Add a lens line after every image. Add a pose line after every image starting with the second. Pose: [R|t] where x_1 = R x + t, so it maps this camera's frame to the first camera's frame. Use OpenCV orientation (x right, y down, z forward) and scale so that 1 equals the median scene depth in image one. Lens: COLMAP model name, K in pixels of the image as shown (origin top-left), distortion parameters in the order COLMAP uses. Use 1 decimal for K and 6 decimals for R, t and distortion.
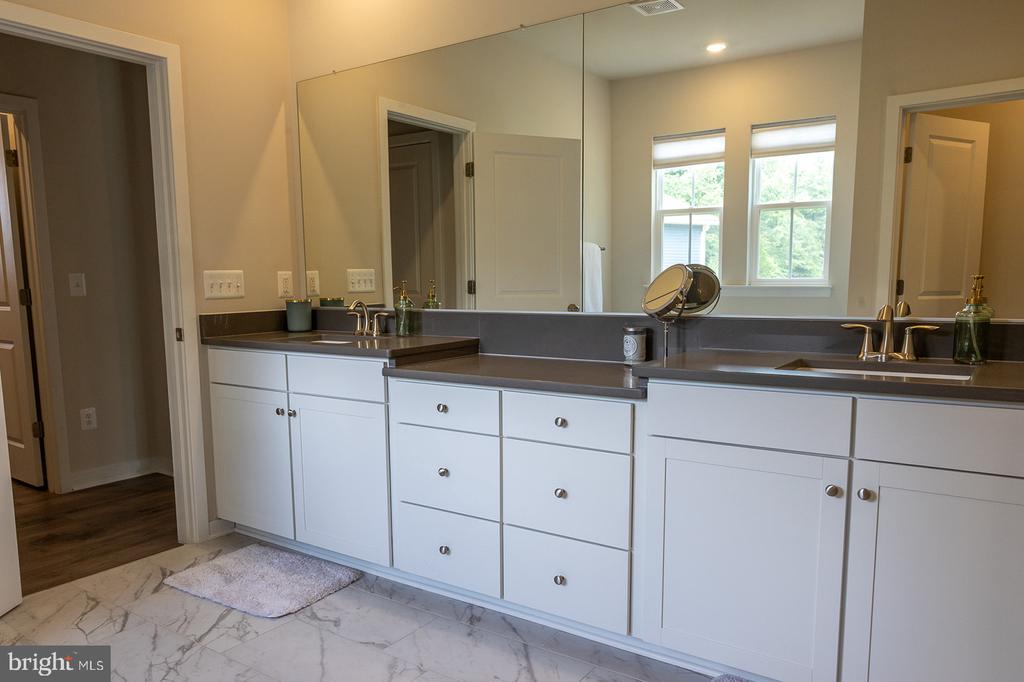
lens RADIAL K [[756.5, 0, 442.5], [0, 756.5, 377.3], [0, 0, 1]] dist [-0.001306, 0.002904]
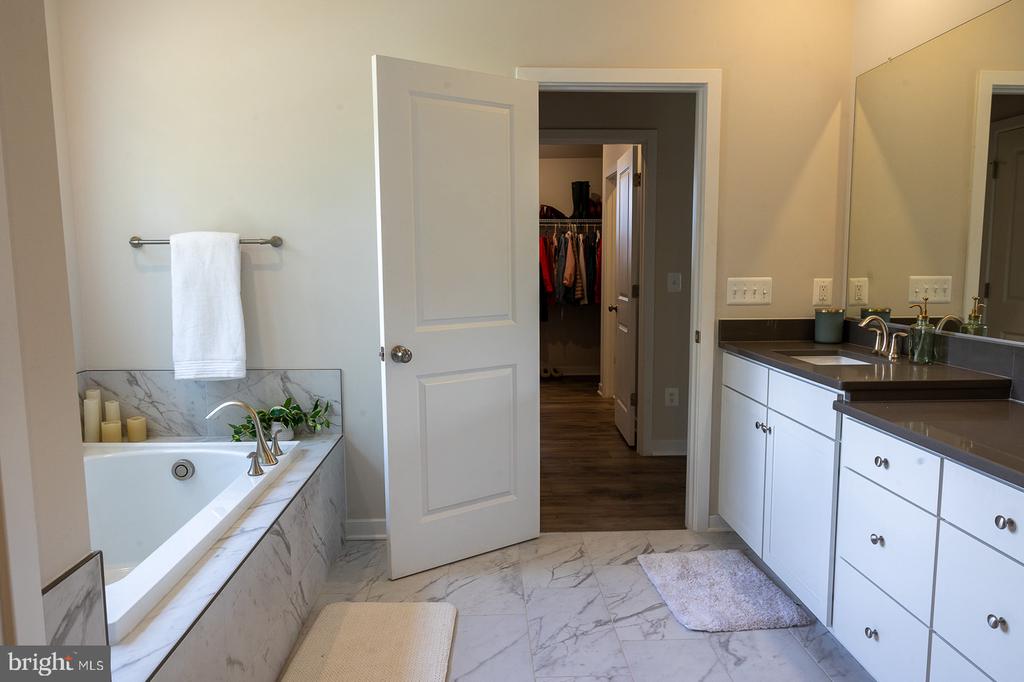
lens RADIAL K [[685.8, 0, 512.0], [0, 685.8, 341.0], [0, 0, 1]] dist [-0.001420, 0.004807]
pose [[0.648522, 0.092834, -0.755514, 0.224653], [-0.103411, 0.994078, 0.033381, -0.056502], [0.754139, 0.056480, 0.654282, 0.161029]]
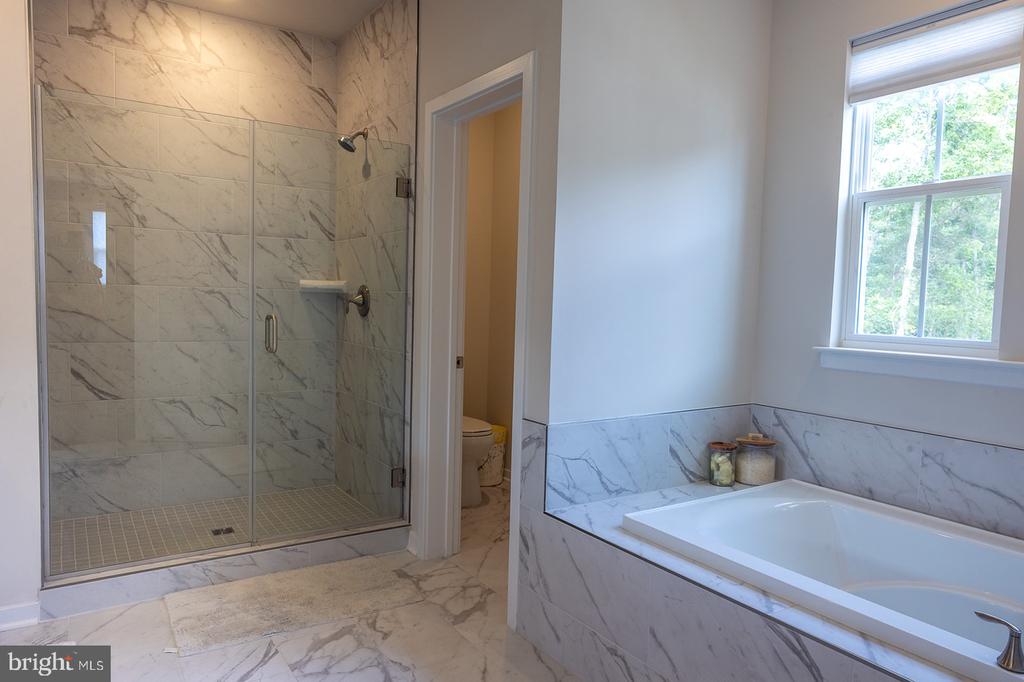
lens RADIAL K [[685.8, 0, 512.0], [0, 685.8, 341.0], [0, 0, 1]] dist [-0.001420, 0.004807]
pose [[-0.951687, -0.027232, 0.305861, -0.347881], [0.029713, 0.983219, 0.179994, -0.141996], [-0.305630, 0.180386, -0.934907, 0.913765]]
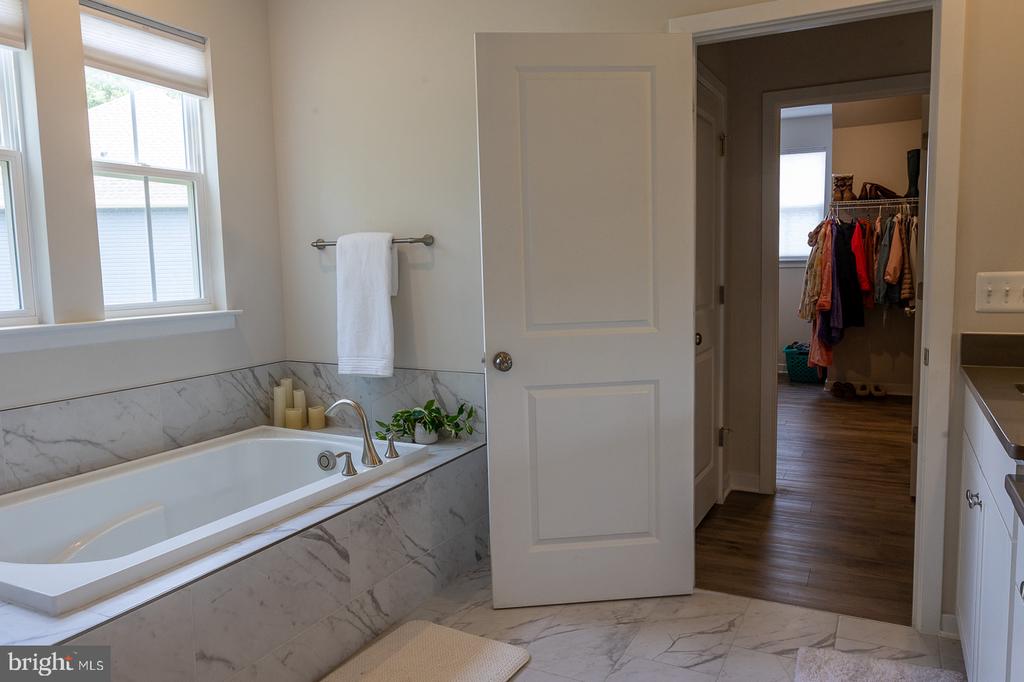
lens RADIAL K [[719.5, 0, 512.0], [0, 719.5, 341.0], [0, 0, 1]] dist [-0.006463, 0.000885]
pose [[0.195866, 0.110572, -0.974377, 0.274476], [-0.109990, 0.989830, 0.090216, -0.092752], [0.974443, 0.089501, 0.206036, 0.452042]]
